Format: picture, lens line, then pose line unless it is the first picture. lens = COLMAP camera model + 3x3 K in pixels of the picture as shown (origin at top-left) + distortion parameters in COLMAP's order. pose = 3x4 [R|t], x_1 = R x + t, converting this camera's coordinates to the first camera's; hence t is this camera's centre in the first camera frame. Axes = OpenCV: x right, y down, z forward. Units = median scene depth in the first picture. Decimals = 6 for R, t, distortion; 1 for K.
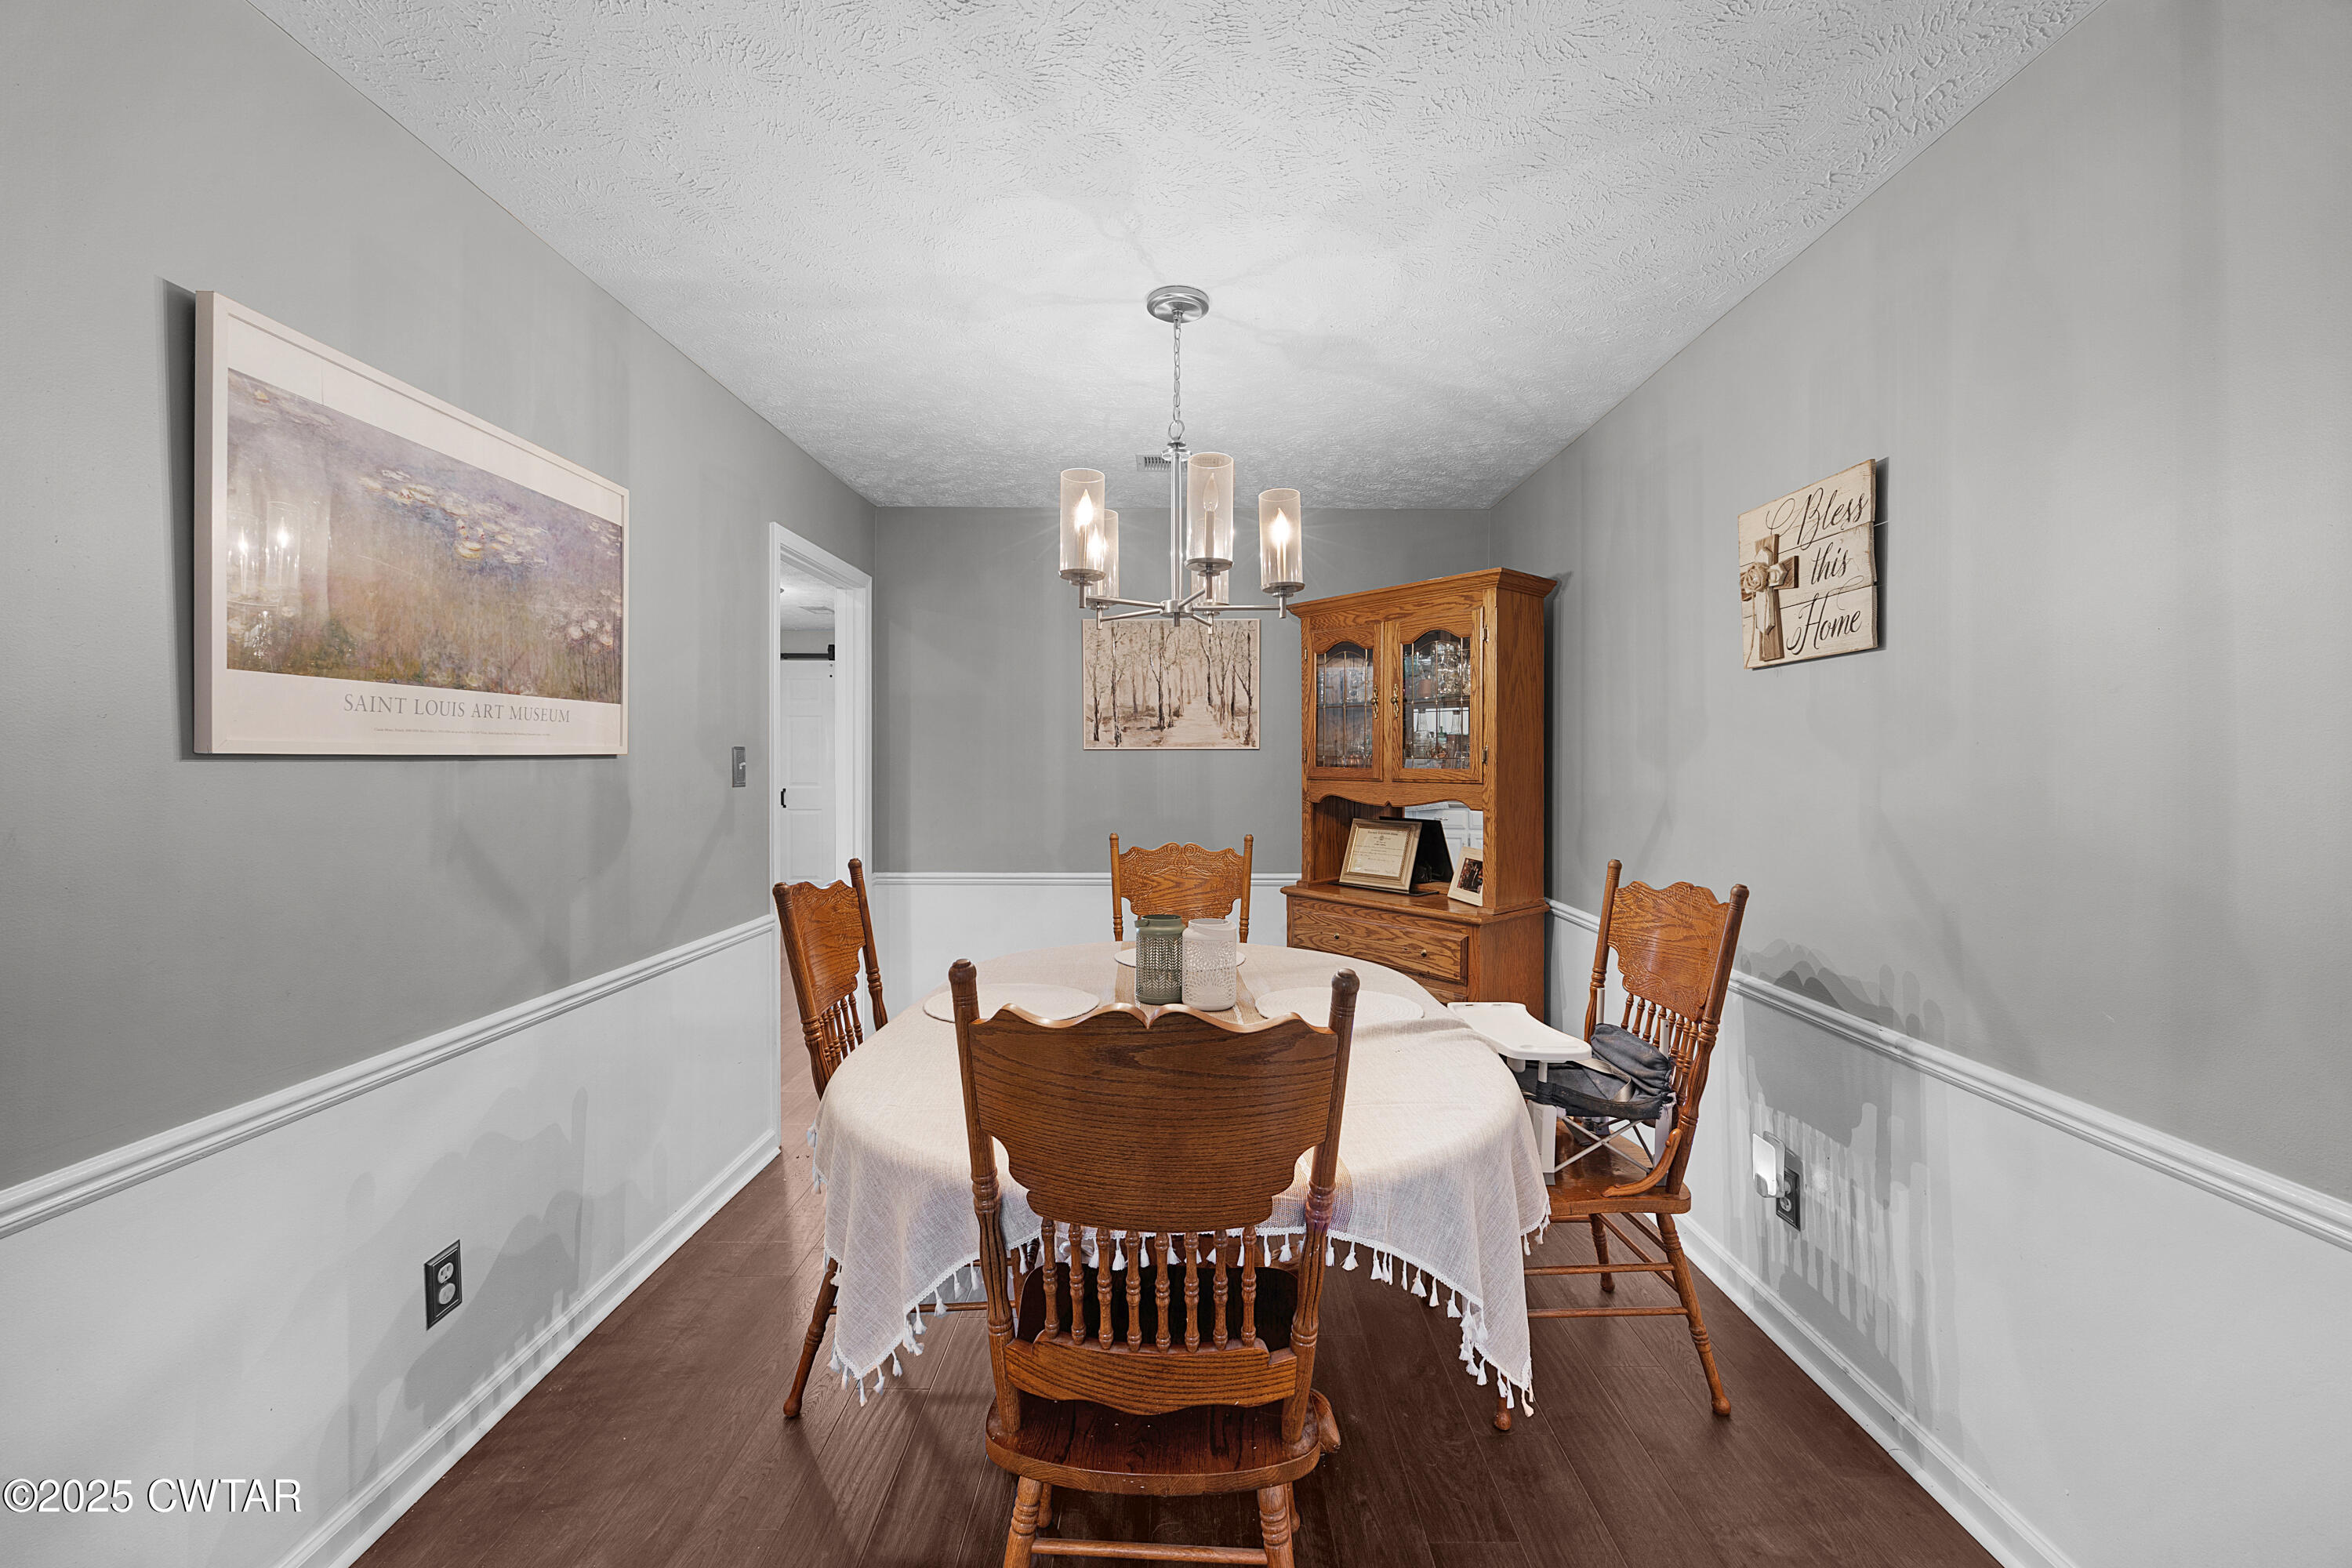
lens RADIAL K [[899.9, 0, 1177.4], [0, 899.9, 765.0], [0, 0, 1]] dist [-0.000024, -0.000013]
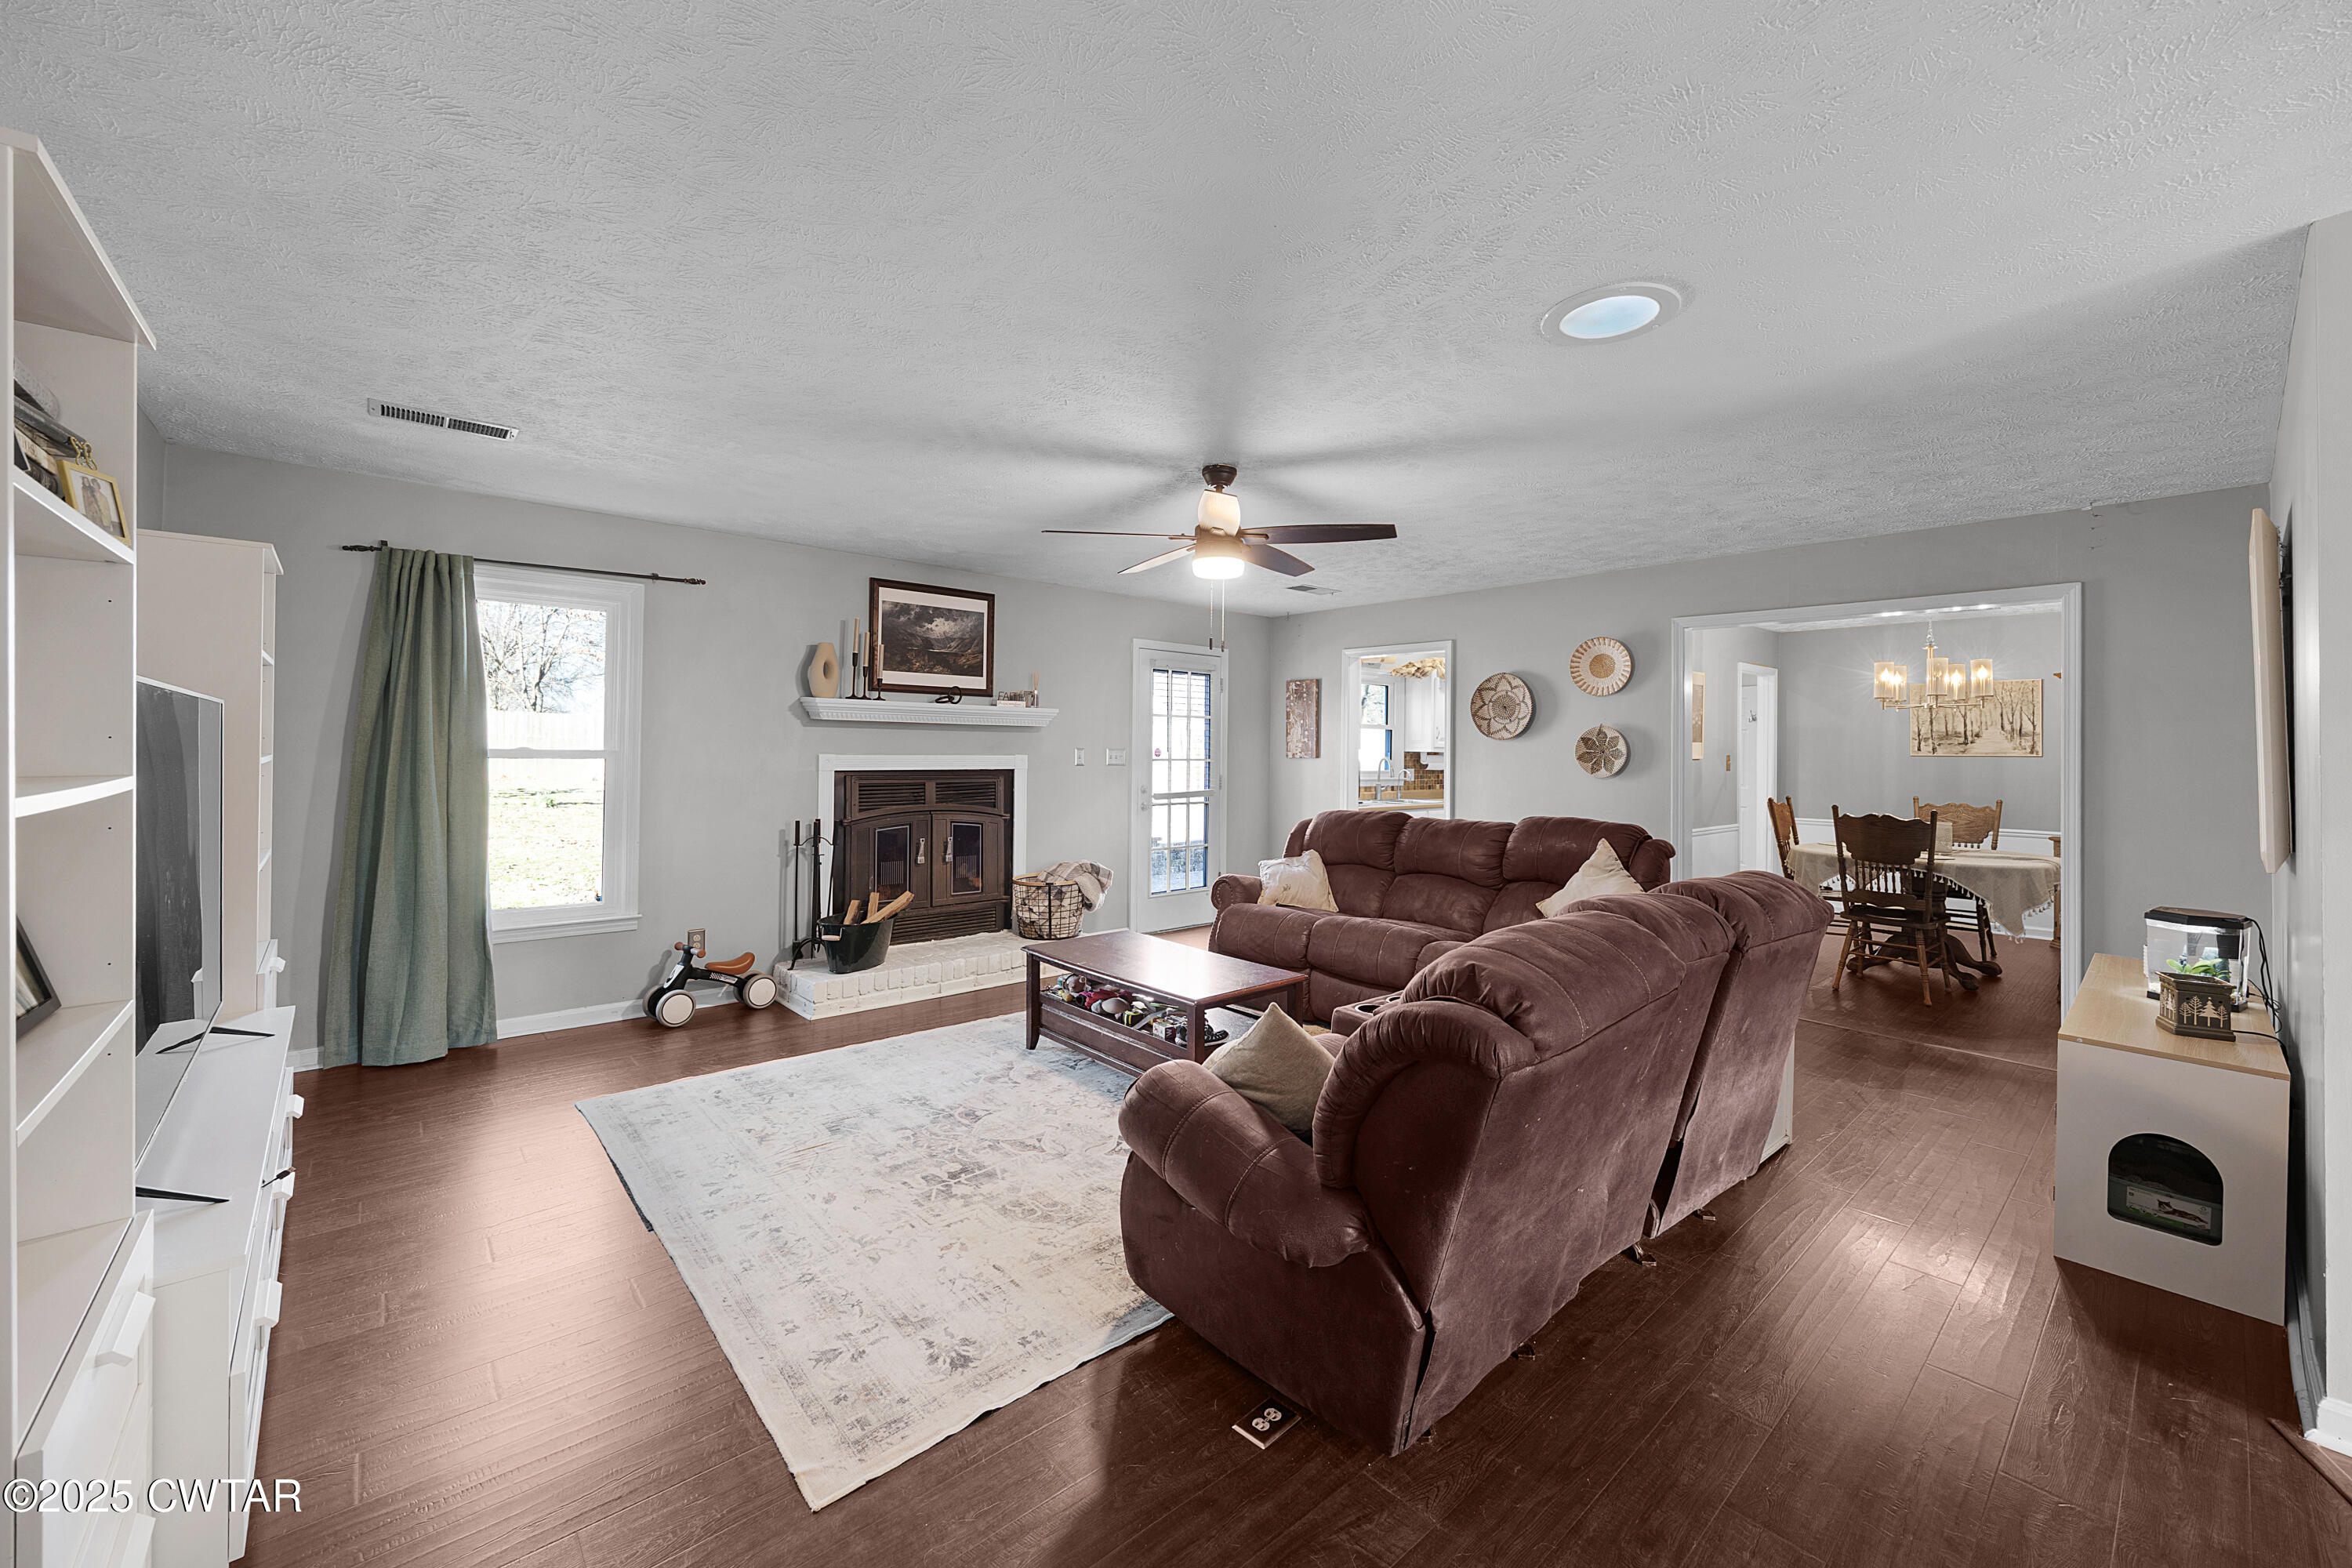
lens RADIAL K [[927.7, 0, 1186.4], [0, 927.7, 756.7], [0, 0, 1]] dist [-0.000238, -0.000026]
pose [[0.672489, 0.009354, -0.740048, 0.381647], [-0.010387, 0.999941, 0.003201, -0.008043], [0.740034, 0.005534, 0.672546, -1.706929]]
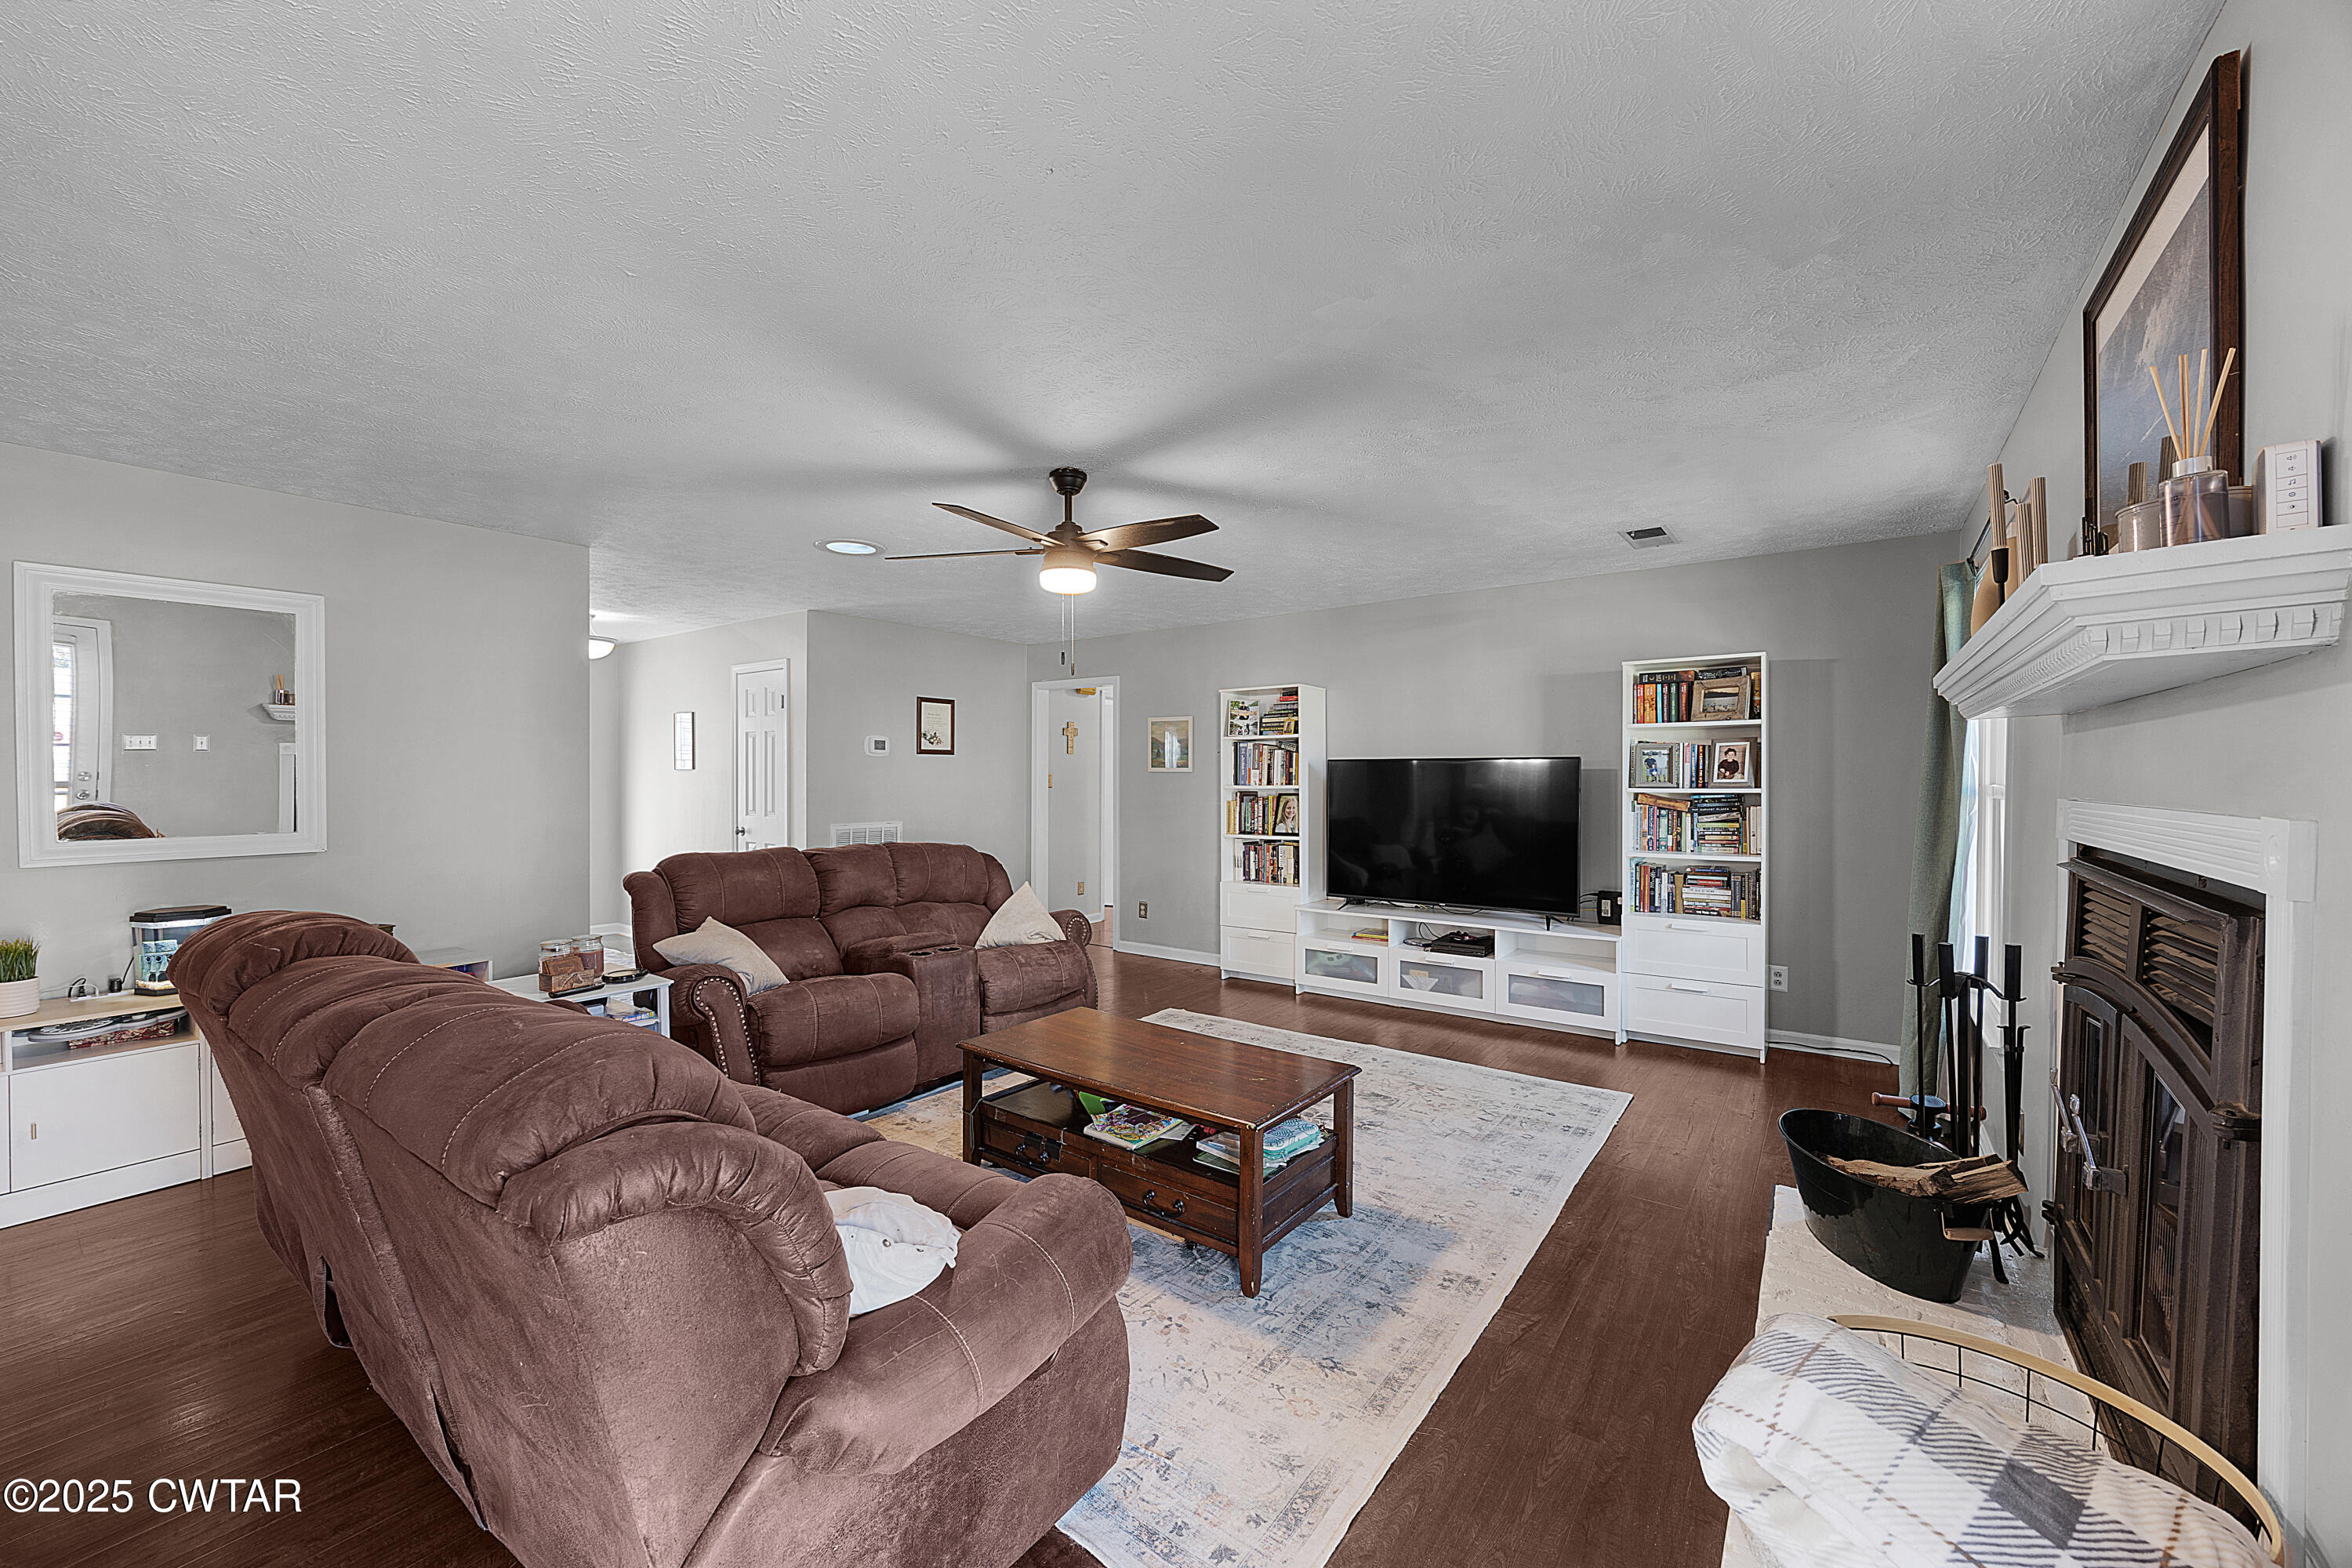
lens RADIAL K [[895.6, 0, 1176.0], [0, 895.6, 784.0], [0, 0, 1]] dist [-0.000278, -0.000023]
pose [[-0.808907, -0.010440, 0.587843, -1.108335], [-0.005153, 0.999930, 0.010667, -0.012595], [-0.587913, 0.005599, -0.808904, -0.187975]]
